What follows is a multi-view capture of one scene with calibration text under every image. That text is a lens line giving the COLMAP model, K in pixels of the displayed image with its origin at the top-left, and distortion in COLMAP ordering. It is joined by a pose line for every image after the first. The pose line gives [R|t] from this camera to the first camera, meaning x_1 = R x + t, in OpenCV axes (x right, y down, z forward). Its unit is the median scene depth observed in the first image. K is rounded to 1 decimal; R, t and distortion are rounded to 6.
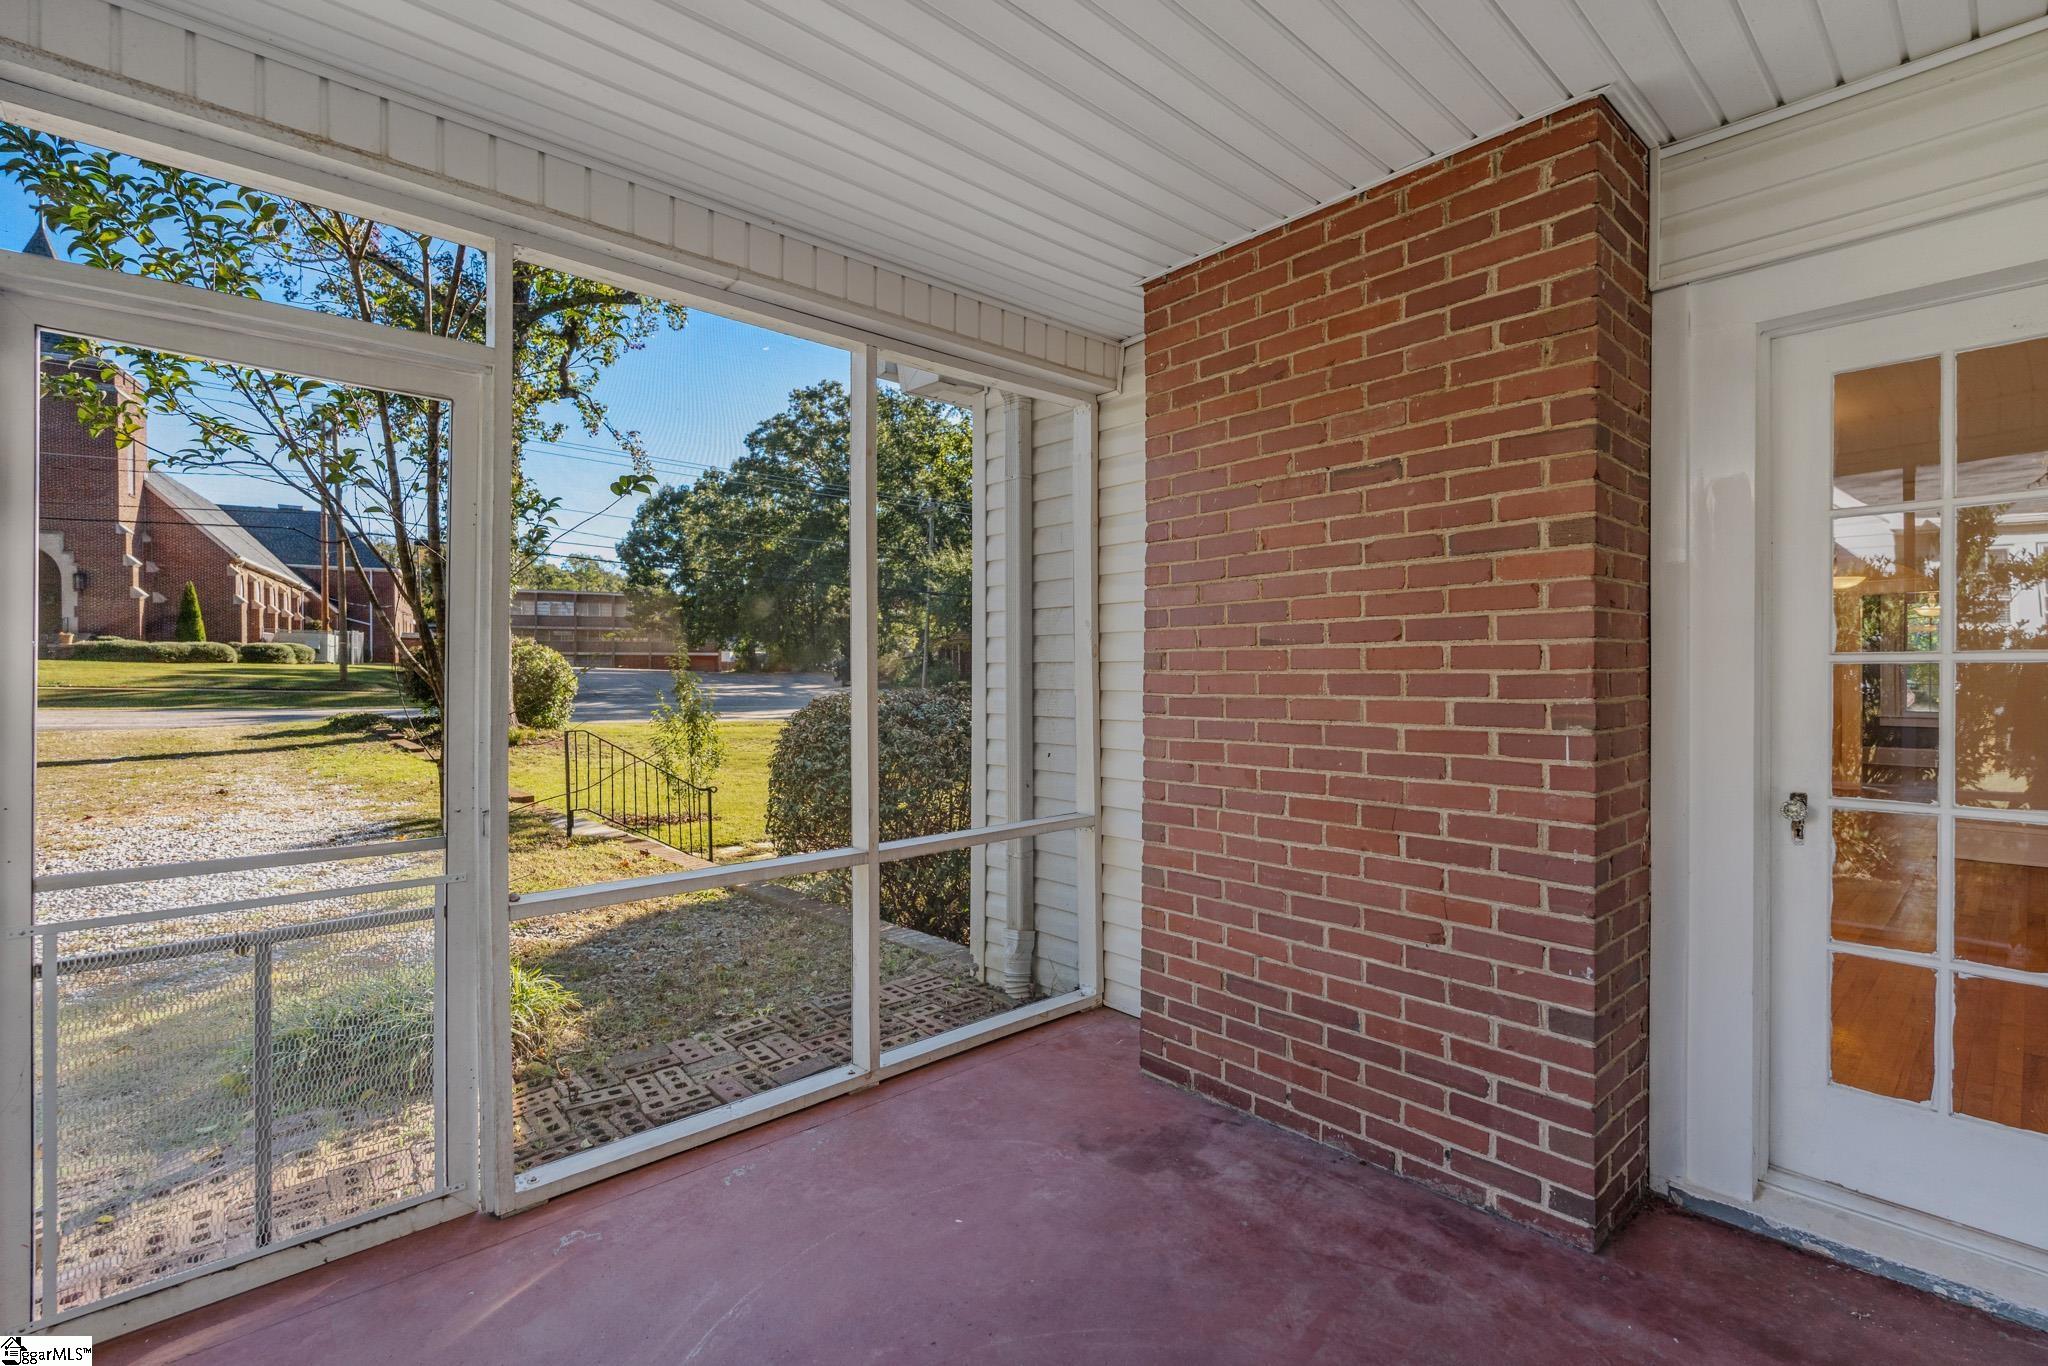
lens RADIAL K [[918.7, 0, 1019.4], [0, 918.7, 678.5], [0, 0, 1]] dist [-0.002809, 0.001150]
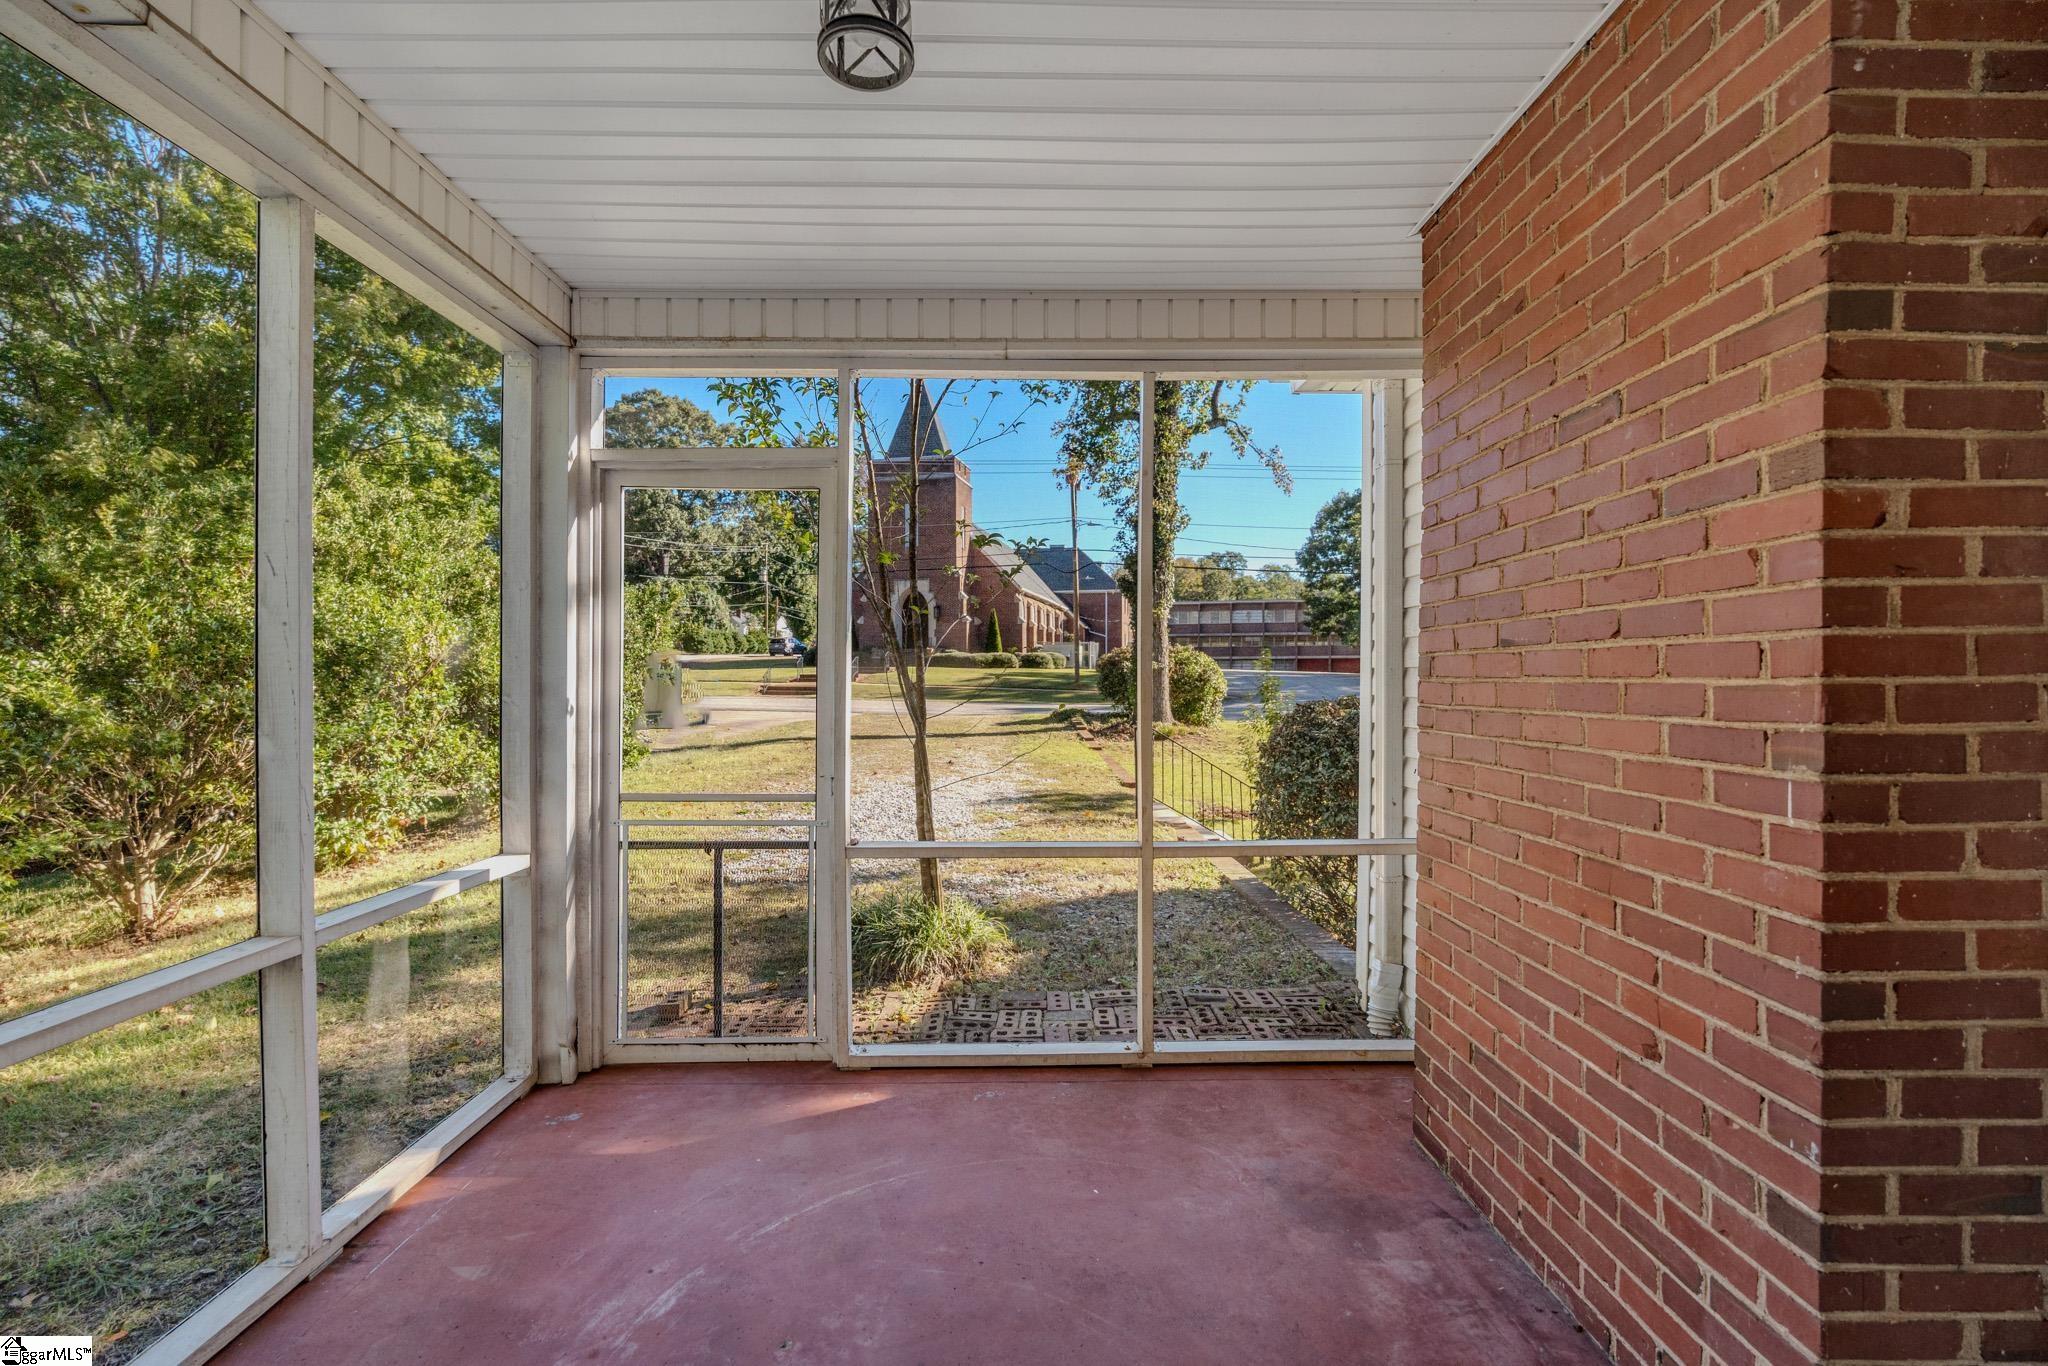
lens RADIAL K [[918.7, 0, 1019.5], [0, 918.7, 682.4], [0, 0, 1]] dist [-0.002809, 0.001150]
pose [[0.747234, 0.004571, -0.664545, 0.330762], [-0.003444, 0.999990, 0.003006, -0.003718], [0.664552, 0.000042, 0.747242, 0.079990]]
